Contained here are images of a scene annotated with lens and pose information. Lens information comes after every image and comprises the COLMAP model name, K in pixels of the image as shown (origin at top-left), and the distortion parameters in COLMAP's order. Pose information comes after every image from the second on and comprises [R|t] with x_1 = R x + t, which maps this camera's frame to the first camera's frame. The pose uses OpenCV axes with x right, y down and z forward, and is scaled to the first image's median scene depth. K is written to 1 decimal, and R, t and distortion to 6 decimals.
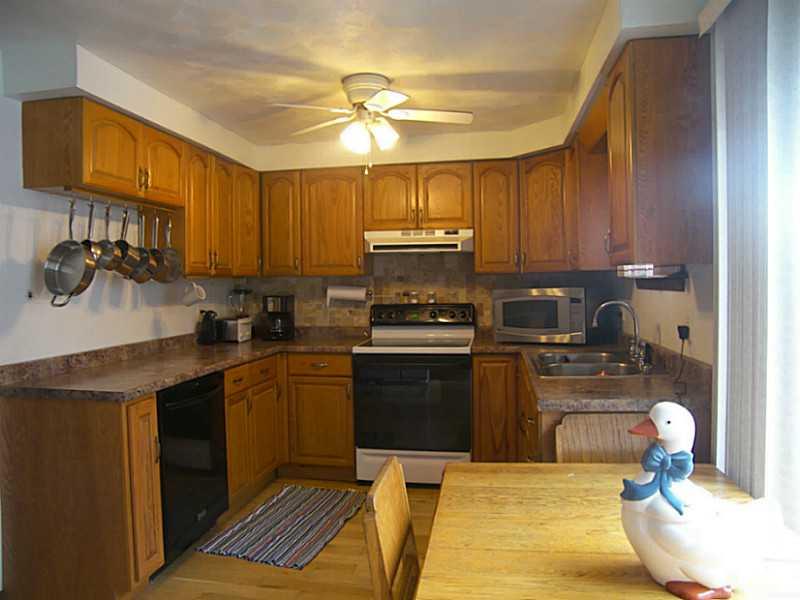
lens RADIAL K [[569.1, 0, 400.0], [0, 569.1, 300.0], [0, 0, 1]] dist [-0.124689, 0.001234]
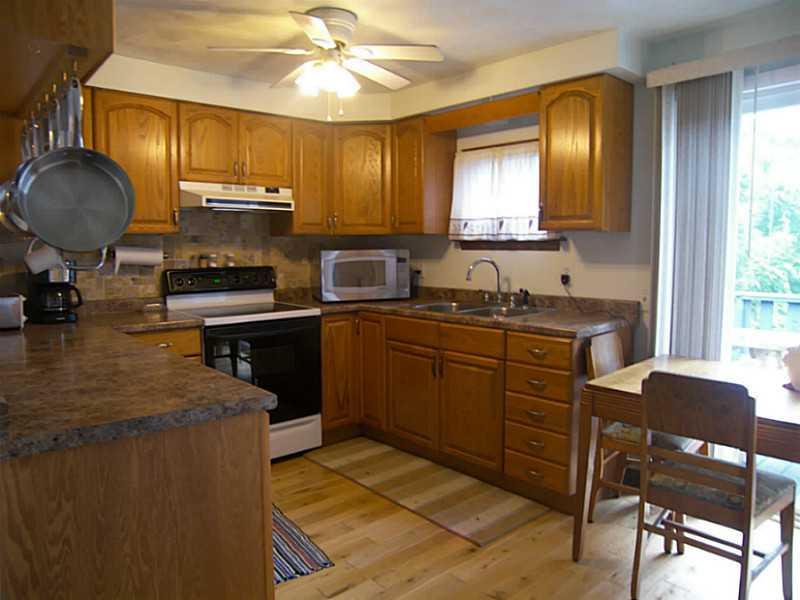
lens RADIAL K [[569.1, 0, 400.0], [0, 569.1, 300.0], [0, 0, 1]] dist [-0.124689, 0.001234]
pose [[0.623115, -0.059762, 0.779844, -0.512650], [0.017577, 0.997895, 0.062428, 0.008034], [-0.781933, -0.025193, 0.622854, 0.242690]]
